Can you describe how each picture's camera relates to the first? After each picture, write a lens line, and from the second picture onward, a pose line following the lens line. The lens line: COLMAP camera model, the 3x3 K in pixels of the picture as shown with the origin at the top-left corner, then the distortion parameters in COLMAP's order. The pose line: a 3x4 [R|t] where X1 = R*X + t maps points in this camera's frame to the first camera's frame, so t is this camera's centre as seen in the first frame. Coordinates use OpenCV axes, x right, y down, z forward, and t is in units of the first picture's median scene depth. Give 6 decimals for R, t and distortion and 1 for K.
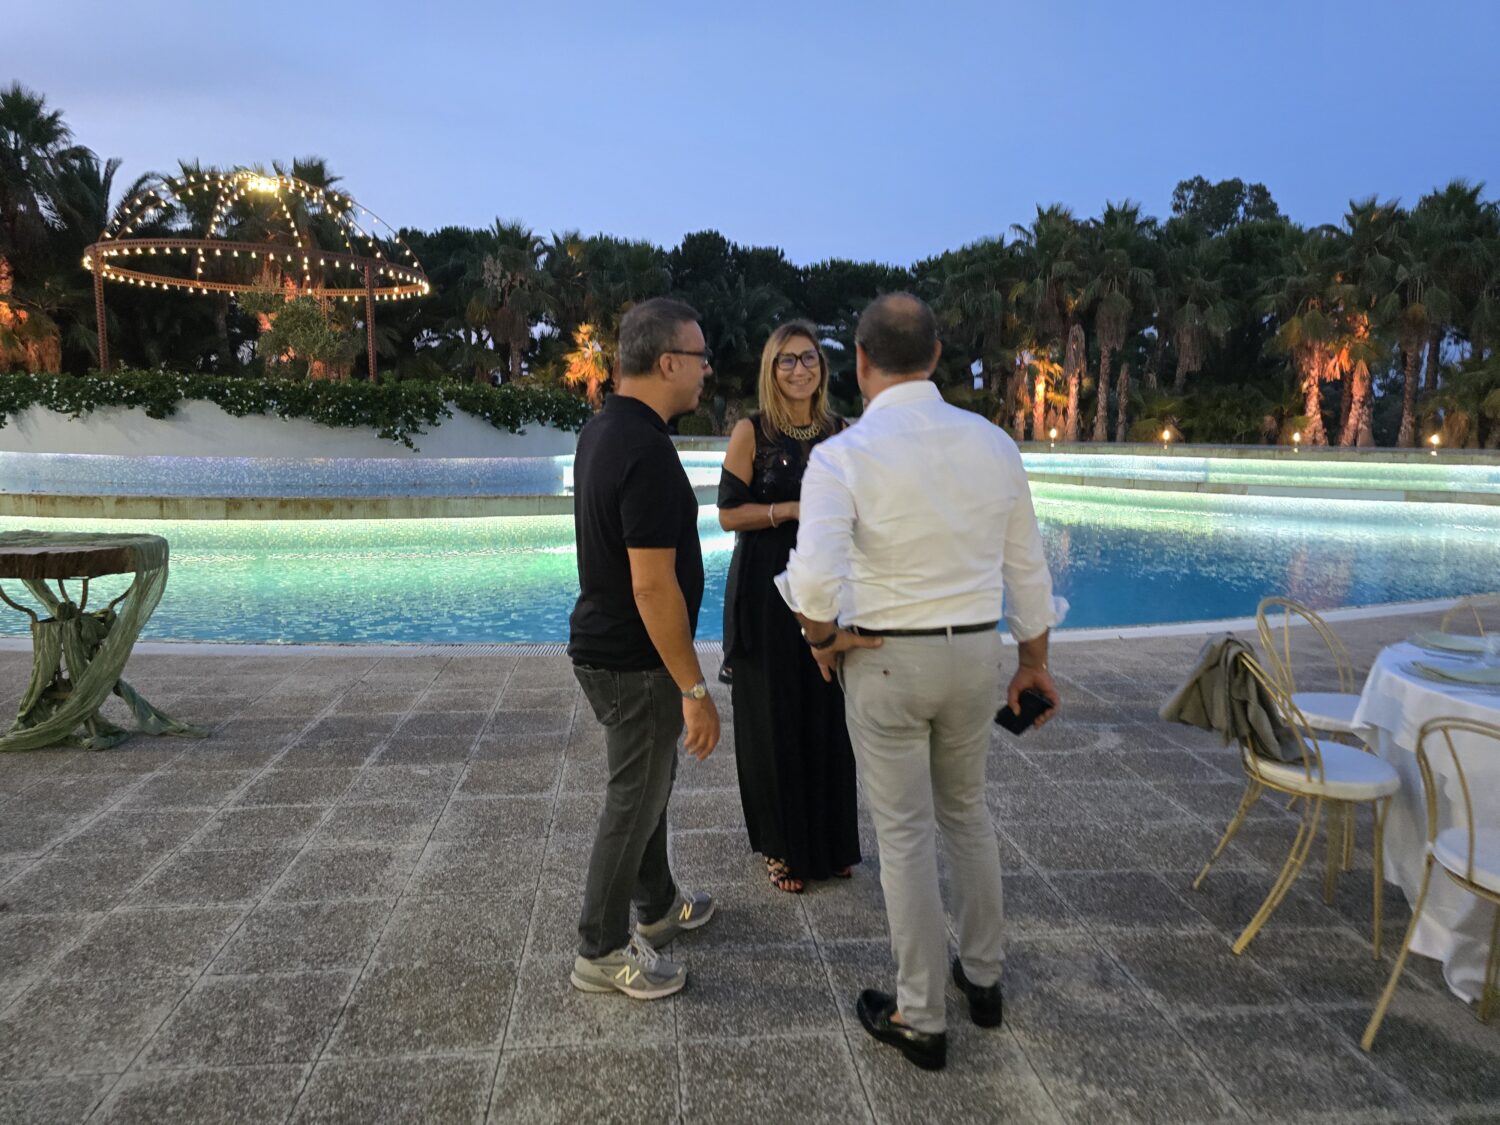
lens RADIAL K [[1010.9, 0, 764.2], [0, 1010.9, 545.0], [0, 0, 1]] dist [0.060772, -0.055080]
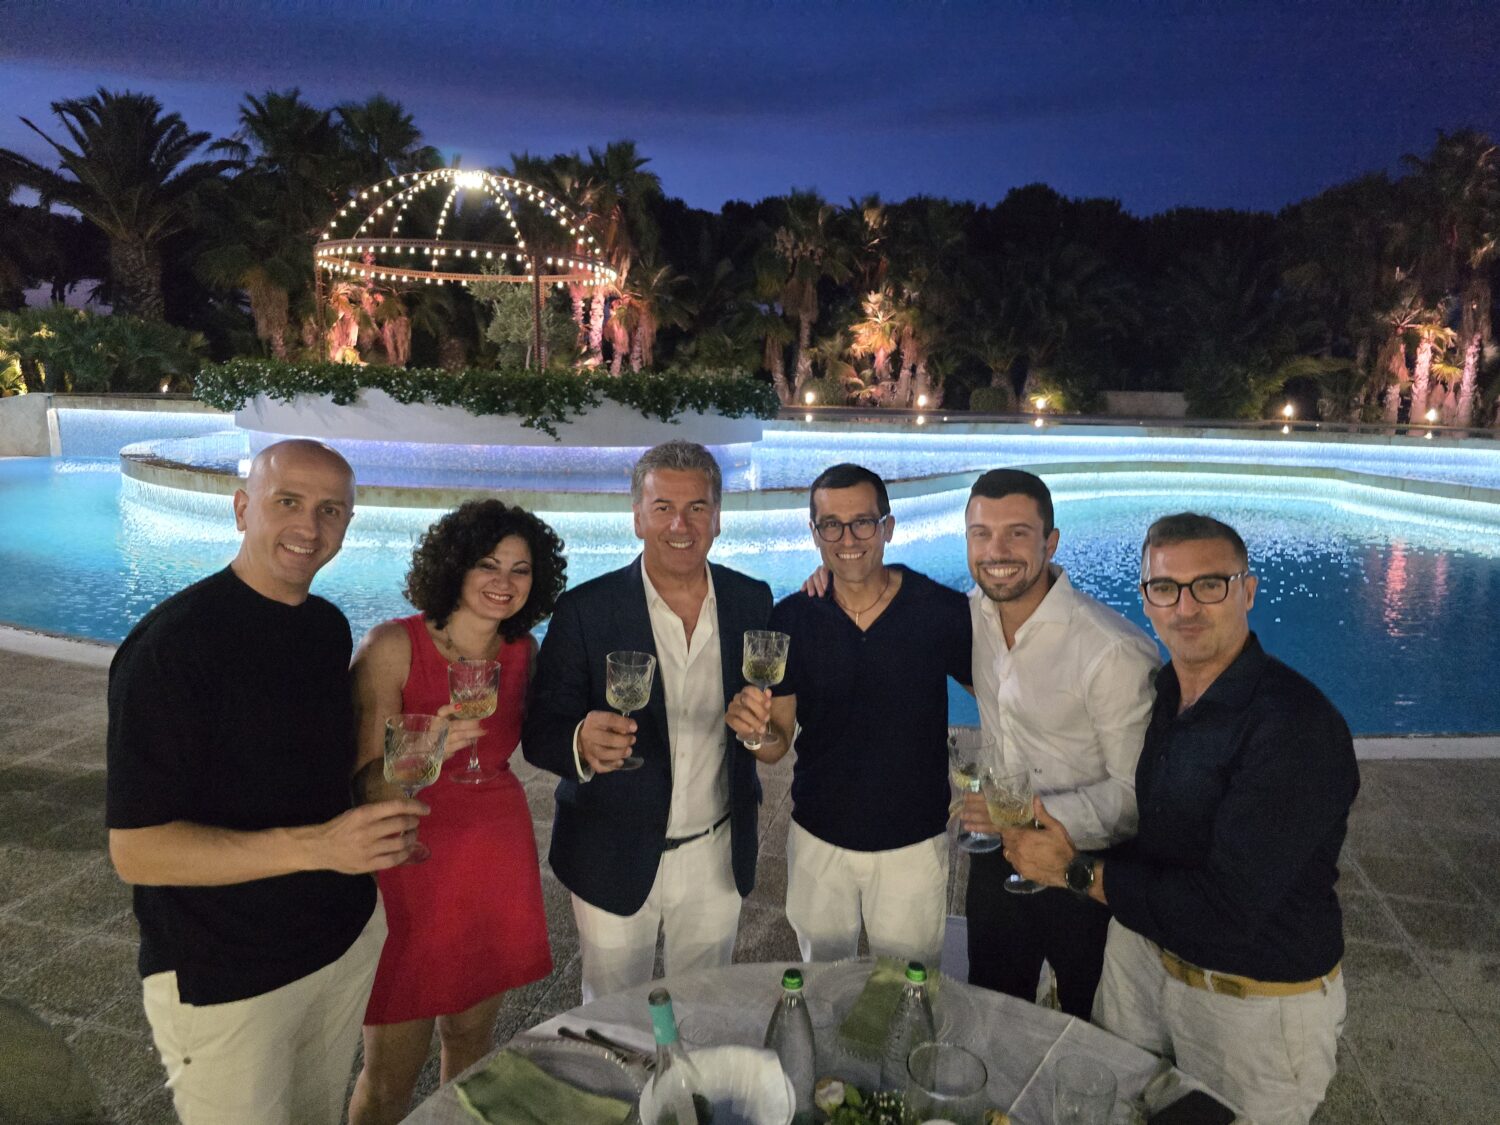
lens RADIAL K [[1019.7, 0, 747.6], [0, 1019.7, 555.9], [0, 0, 1]] dist [0.078442, -0.079410]
pose [[0.936930, 0.067484, -0.342941, 0.151010], [-0.052434, 0.997218, 0.052981, -0.031338], [0.345563, -0.031657, 0.937862, 0.076369]]
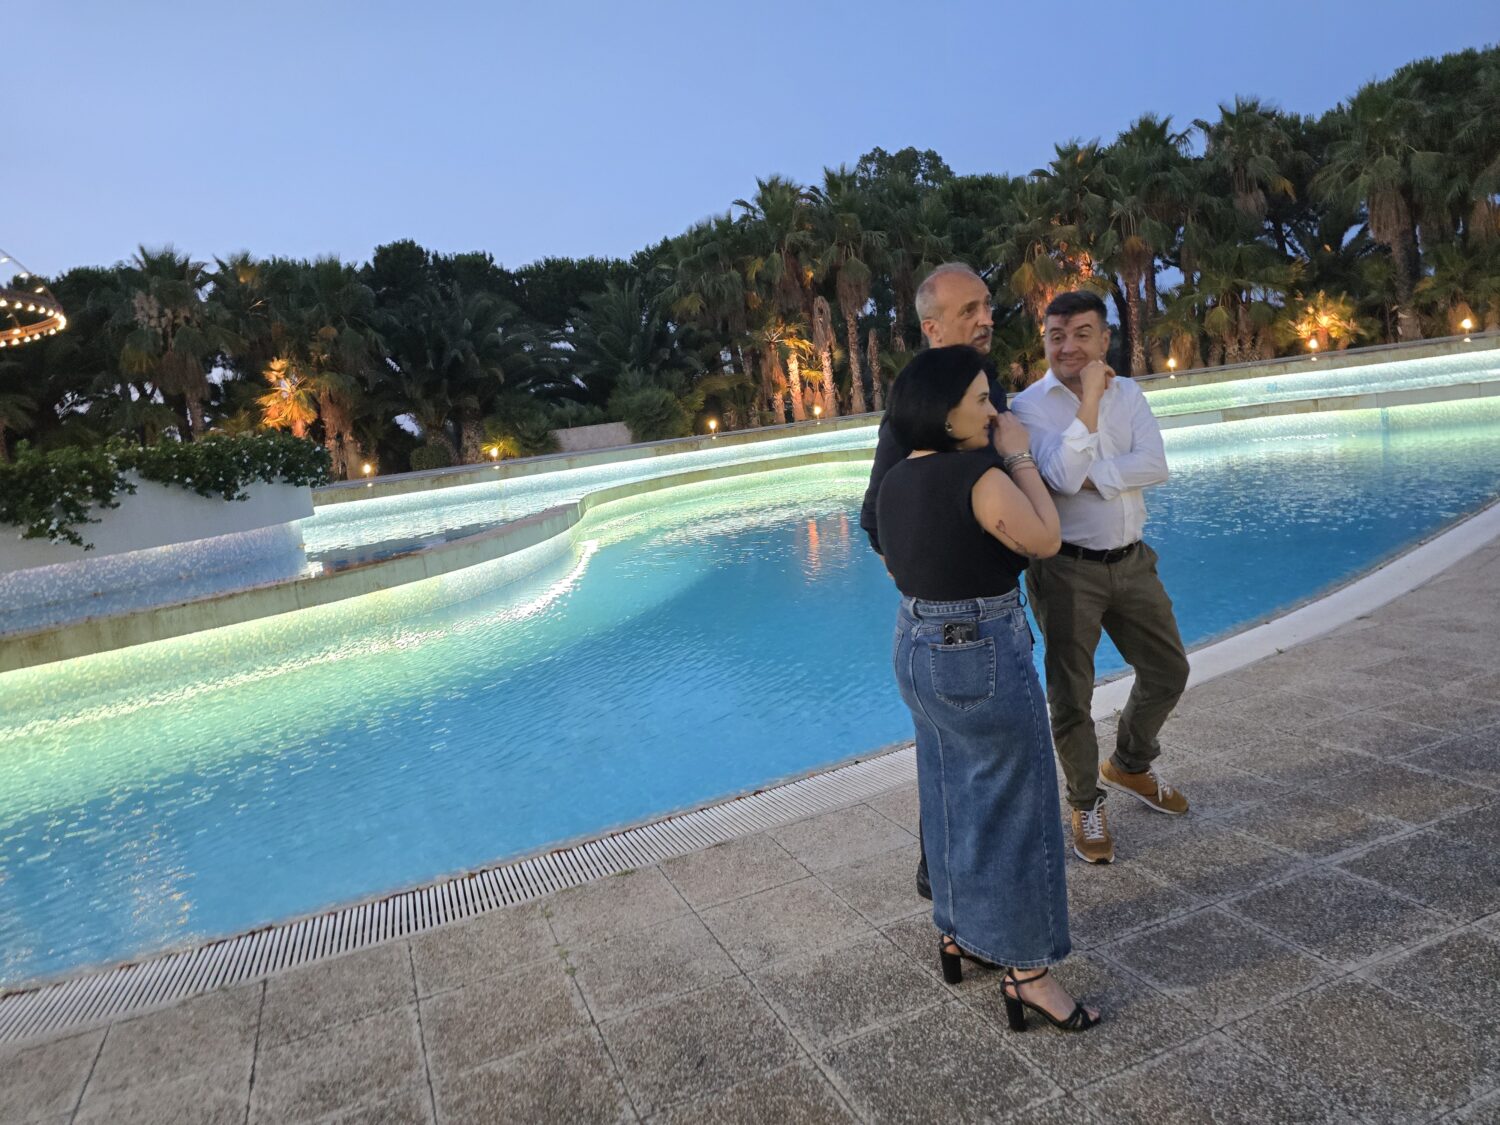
lens RADIAL K [[1019.7, 0, 747.6], [0, 1019.7, 555.9], [0, 0, 1]] dist [0.078442, -0.079410]
pose [[0.958456, -0.172870, 0.226890, -0.055653], [0.171664, 0.984833, 0.025191, -0.021207], [-0.227803, 0.014805, 0.973595, 0.158629]]
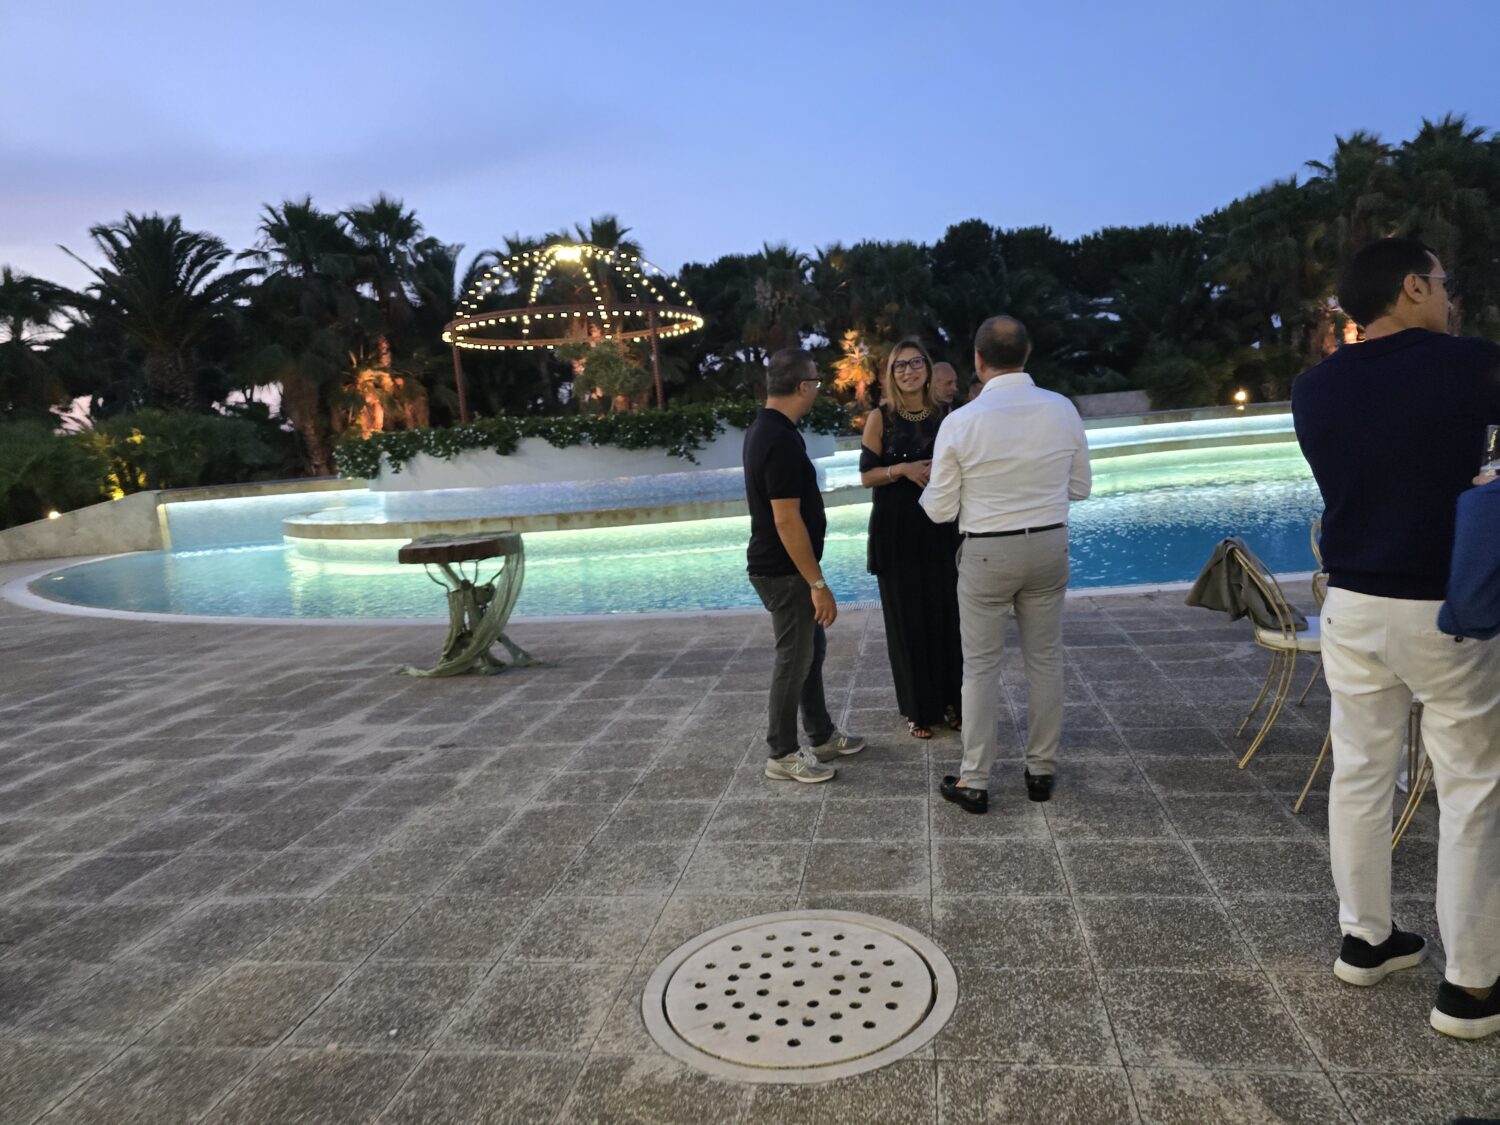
lens RADIAL K [[1001.4, 0, 750.0], [0, 1001.4, 562.5], [0, 0, 1]] dist [0.078290, -0.088489]
pose [[0.954397, -0.056487, -0.293147, 0.036930], [0.062013, 0.998029, 0.009582, 0.010501], [0.292028, -0.027324, 0.956019, -0.069860]]
